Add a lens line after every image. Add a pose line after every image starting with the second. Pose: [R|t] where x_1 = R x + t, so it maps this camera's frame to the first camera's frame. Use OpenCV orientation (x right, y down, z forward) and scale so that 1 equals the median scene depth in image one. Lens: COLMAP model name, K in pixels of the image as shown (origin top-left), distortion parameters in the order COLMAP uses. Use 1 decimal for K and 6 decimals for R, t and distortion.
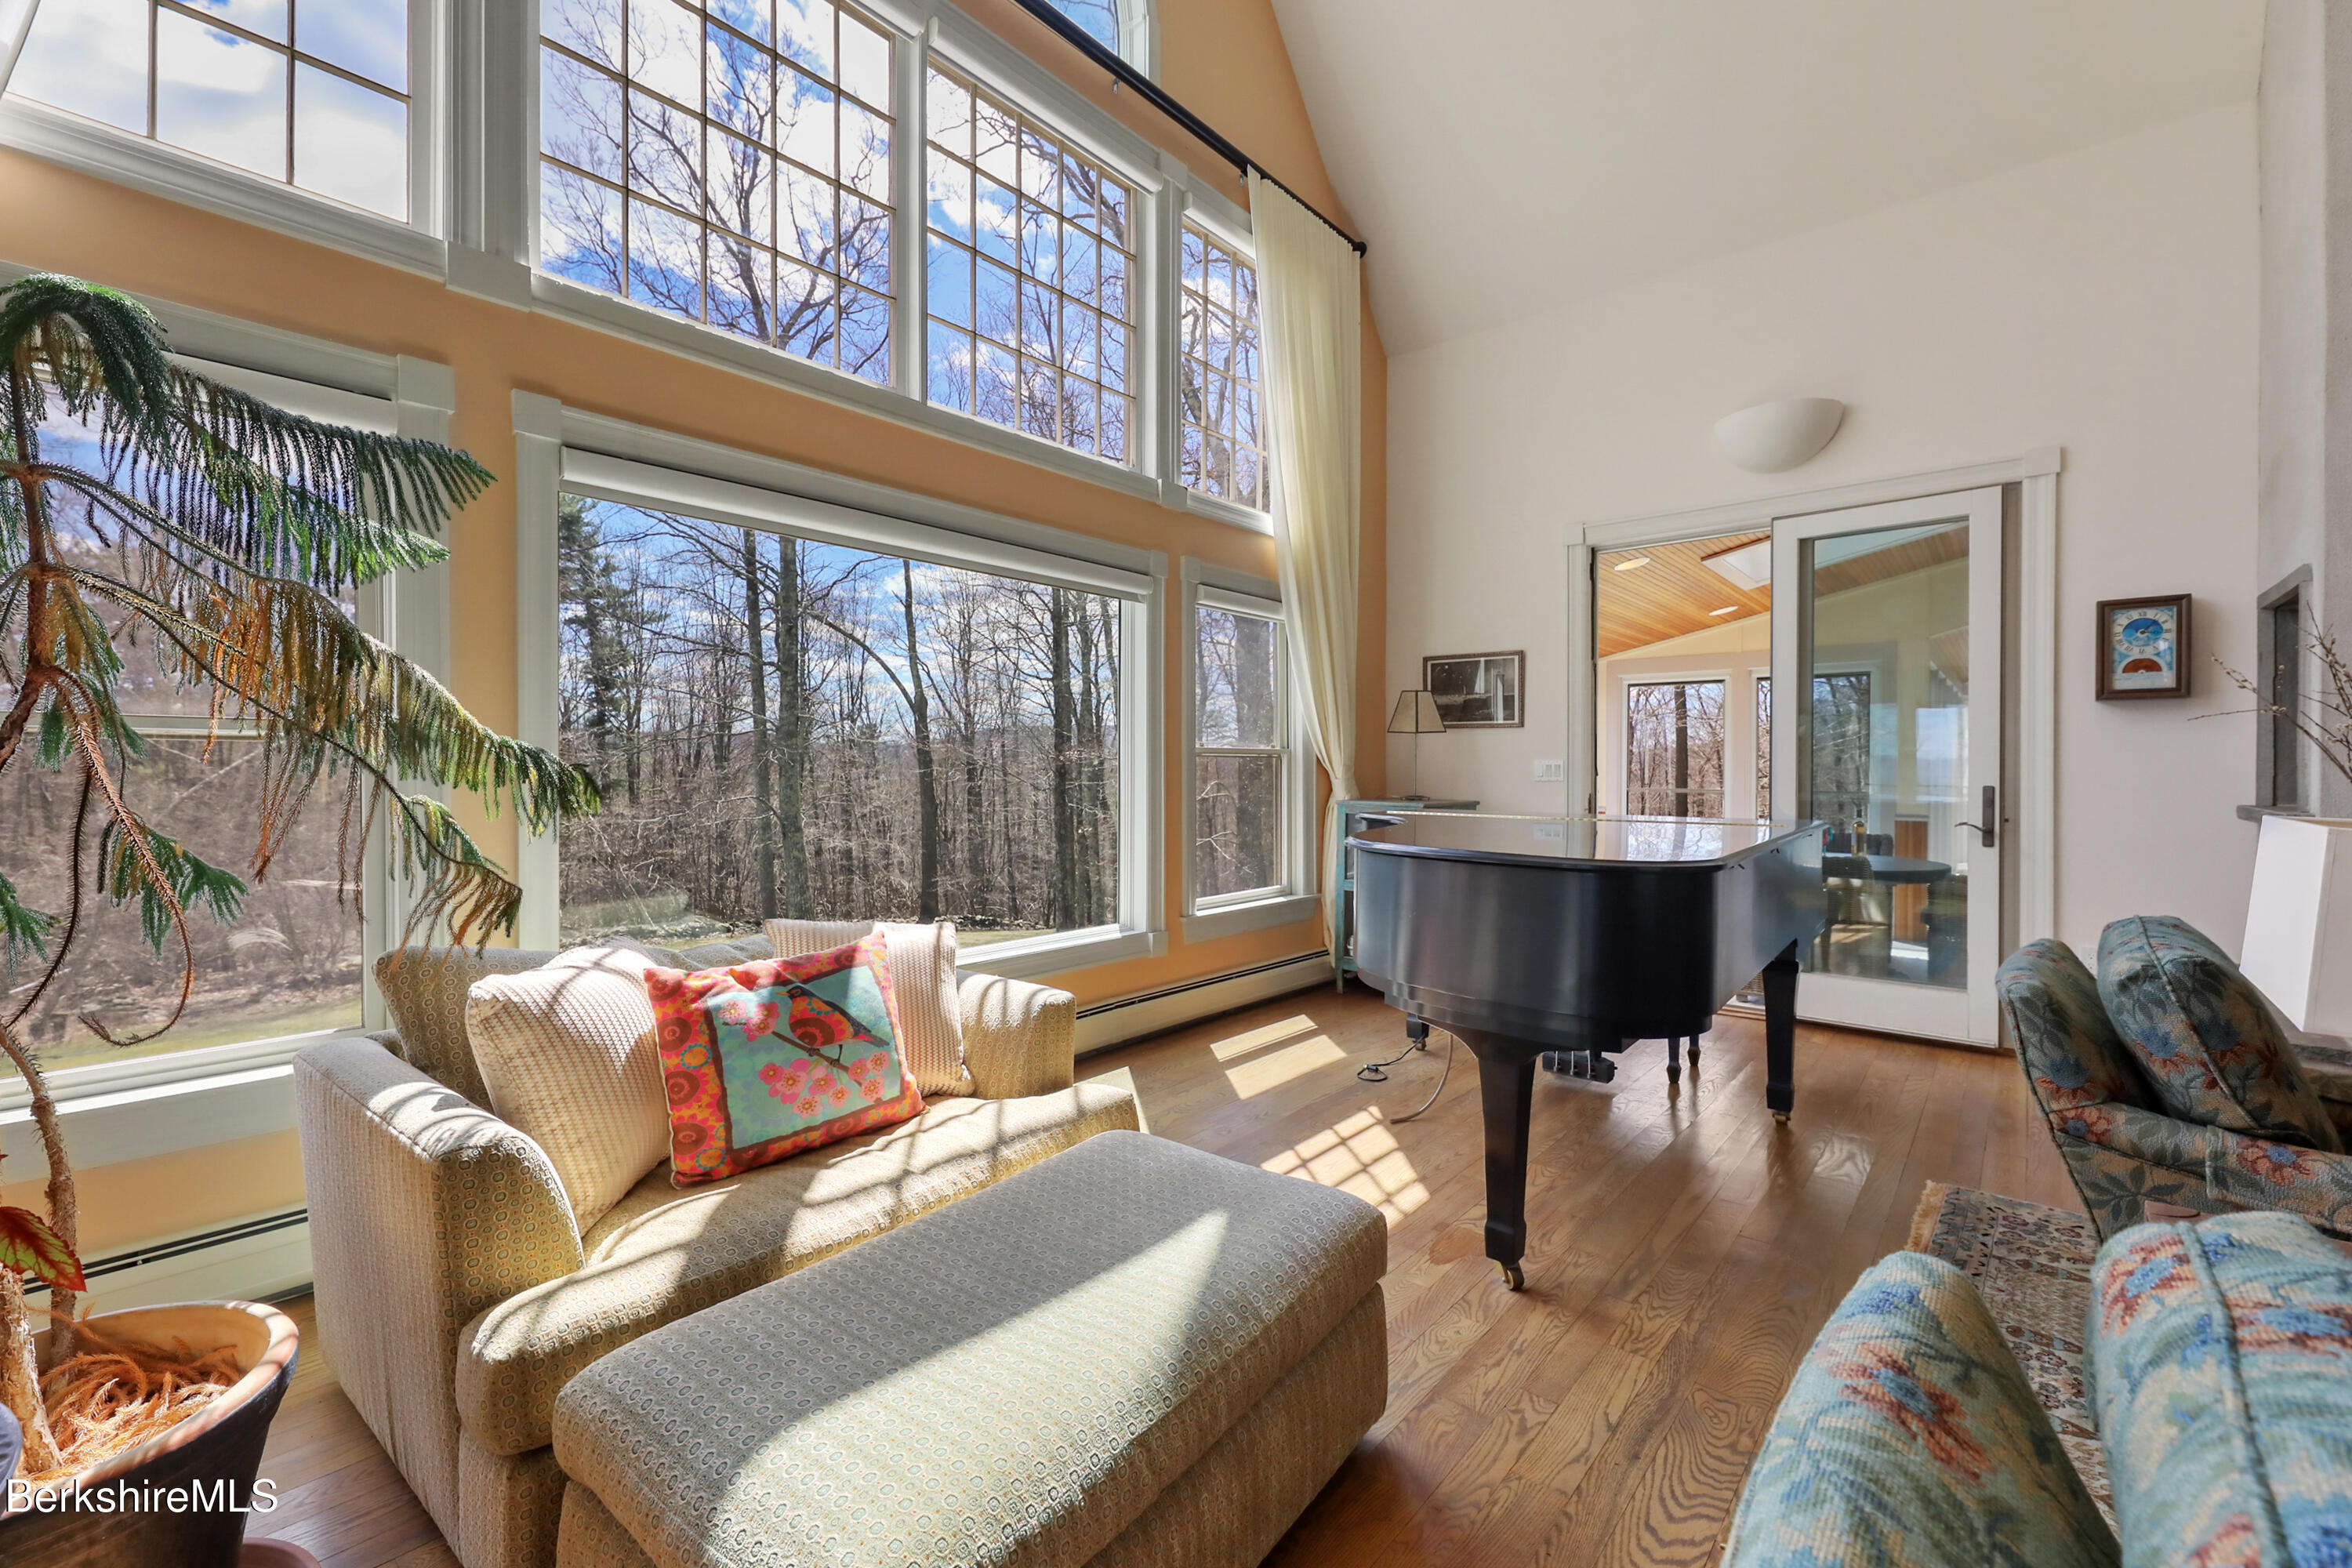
lens RADIAL K [[993.0, 0, 1140.7], [0, 993.0, 774.0], [0, 0, 1]] dist [0.001233, -0.000772]
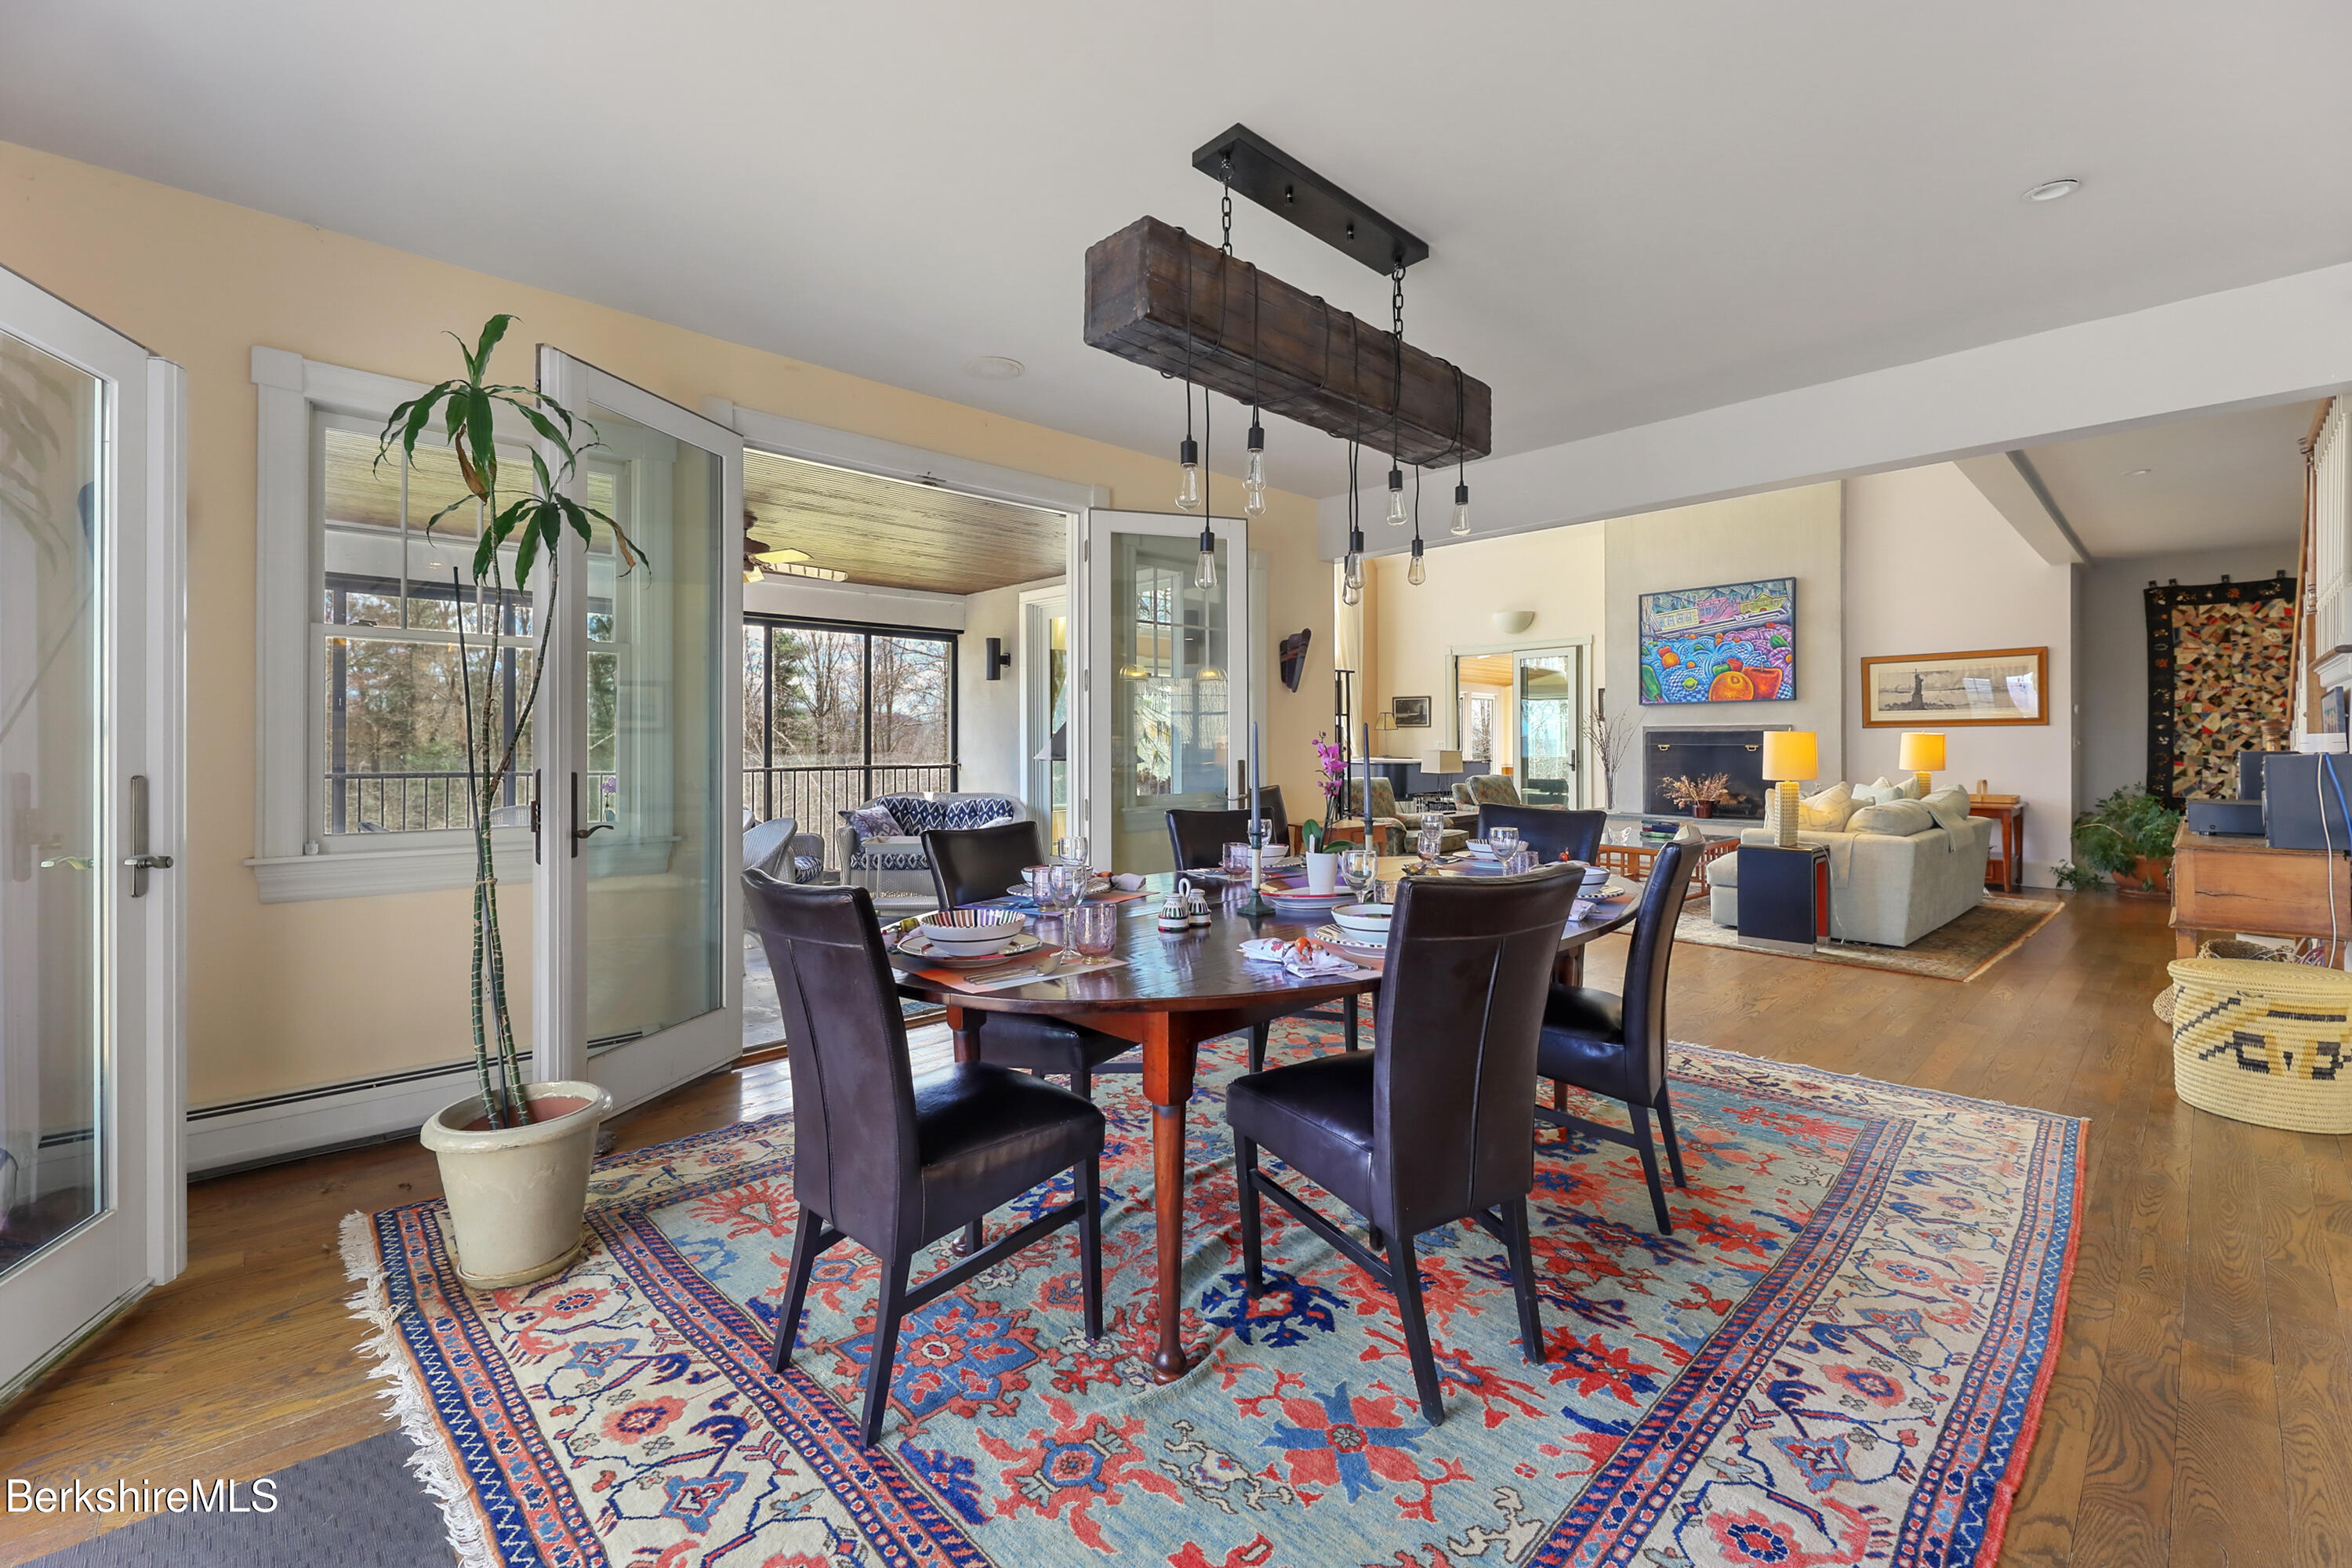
lens RADIAL K [[988.3, 0, 1152.1], [0, 988.3, 747.4], [0, 0, 1]] dist [-0.001195, -0.000383]
pose [[0.996377, -0.001994, -0.085025, -0.150848], [0.001723, 0.999993, -0.003265, 0.014973], [0.085031, 0.003106, 0.996373, -2.410076]]
